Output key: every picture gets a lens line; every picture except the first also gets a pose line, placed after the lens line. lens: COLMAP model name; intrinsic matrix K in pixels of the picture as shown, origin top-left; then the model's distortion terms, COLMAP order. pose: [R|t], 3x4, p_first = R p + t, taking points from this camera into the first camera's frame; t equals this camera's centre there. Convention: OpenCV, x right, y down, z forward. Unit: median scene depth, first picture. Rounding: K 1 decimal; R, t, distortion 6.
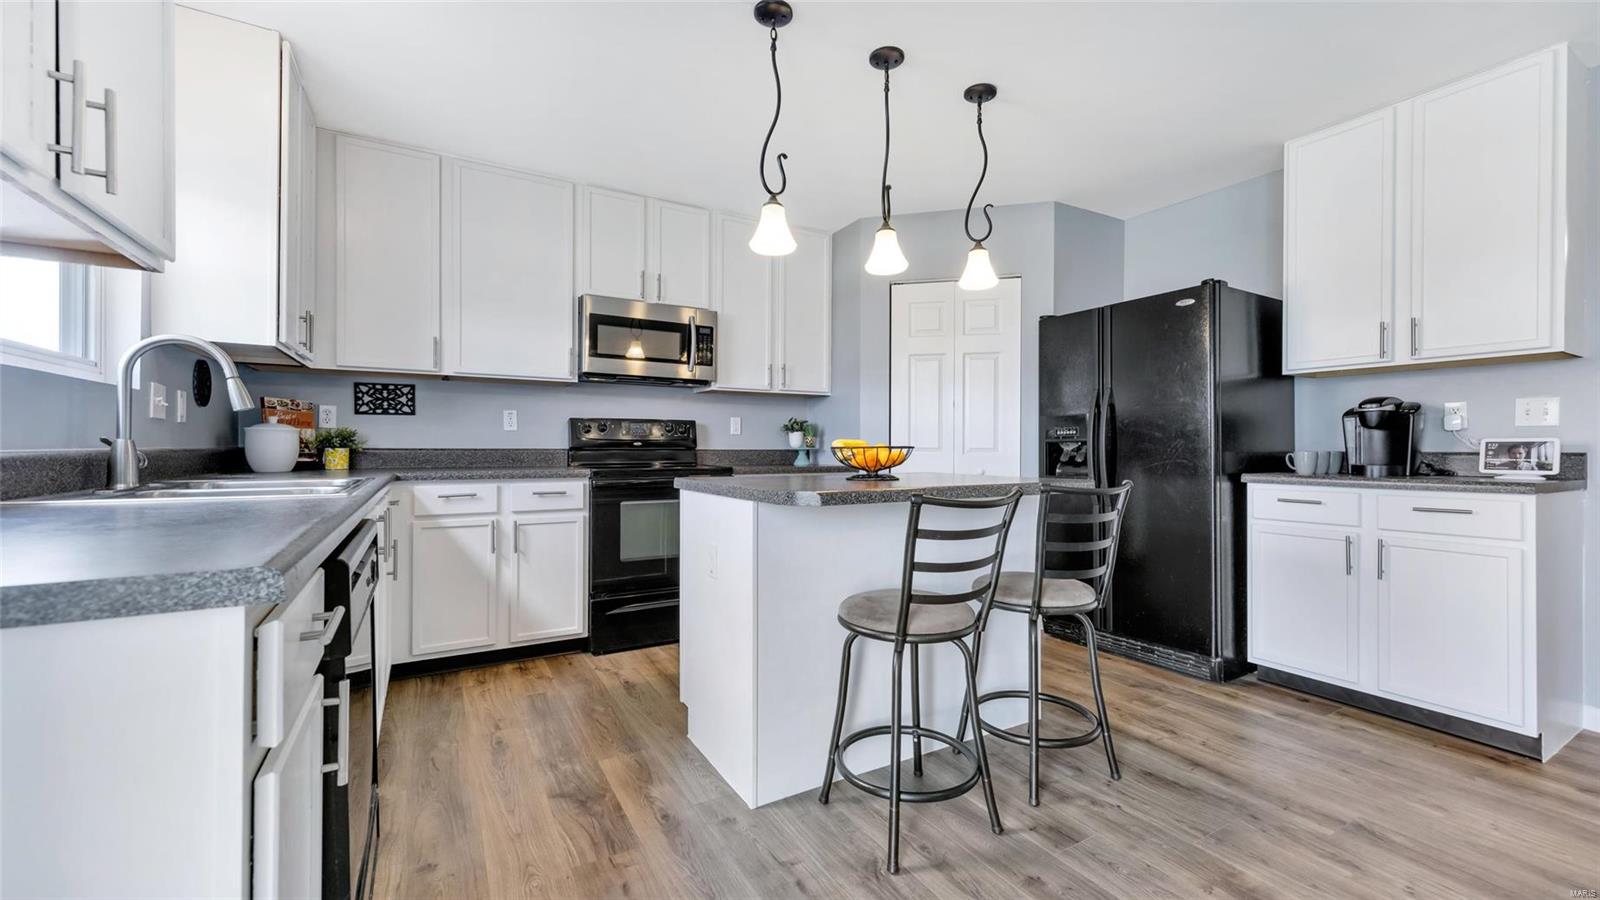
lens RADIAL K [[629.7, 0, 805.7], [0, 629.7, 452.9], [0, 0, 1]] dist [0.007334, -0.000130]
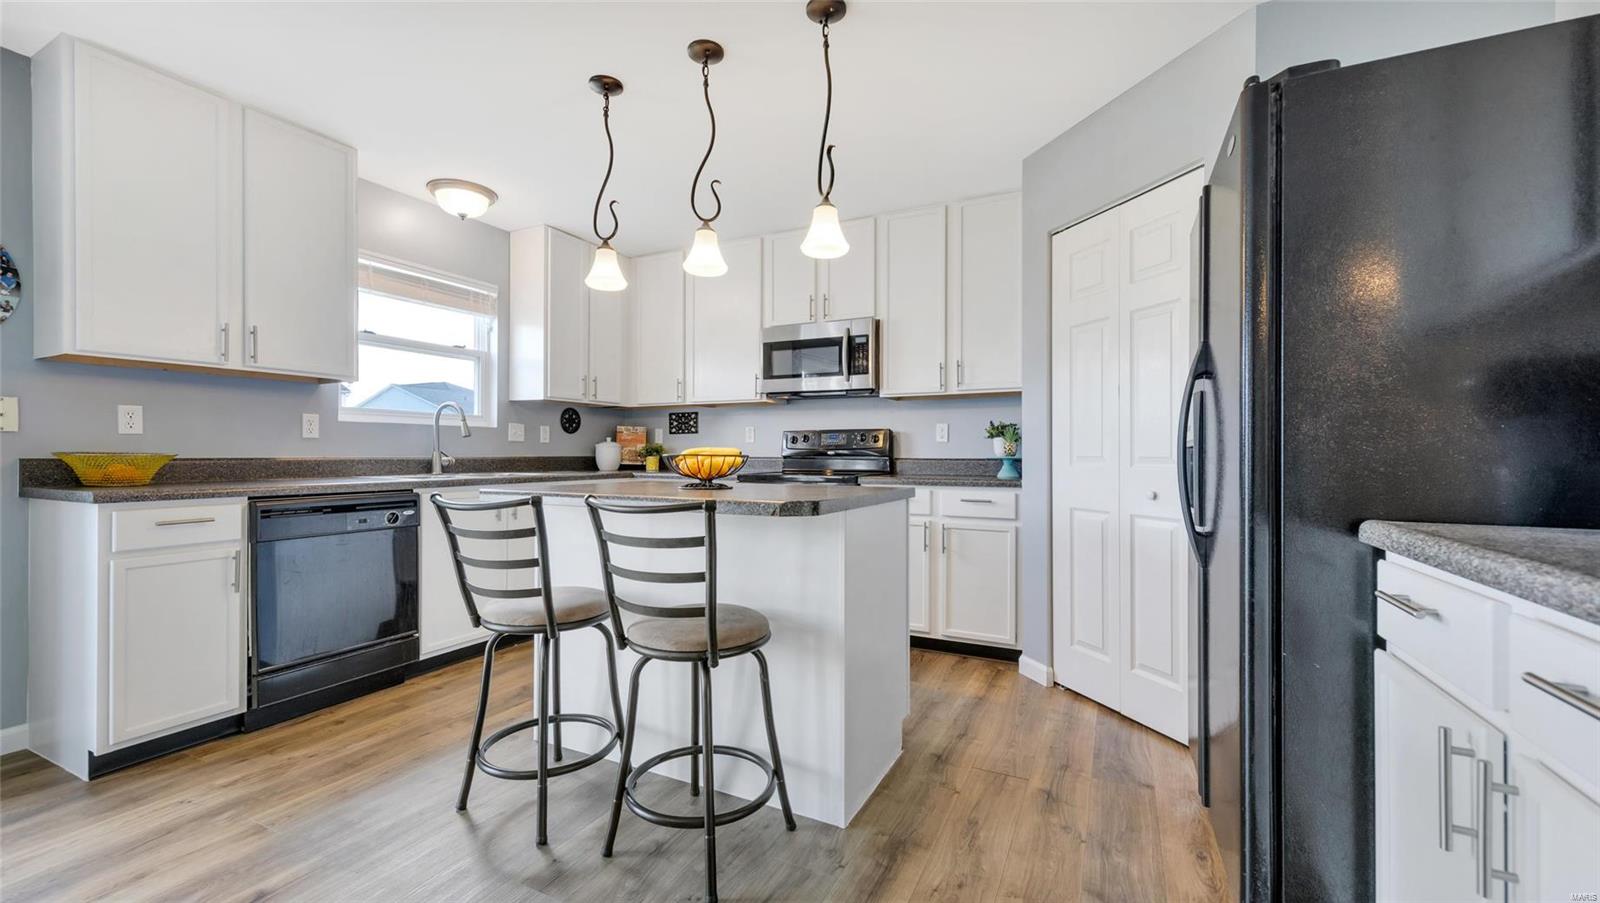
lens RADIAL K [[629.7, 0, 799.4], [0, 629.7, 454.2], [0, 0, 1]] dist [0.007334, -0.000130]
pose [[0.544374, -0.002912, -0.838838, 0.688690], [-0.008445, 0.999924, -0.008952, -0.001674], [0.838800, 0.011958, 0.544308, 0.408233]]
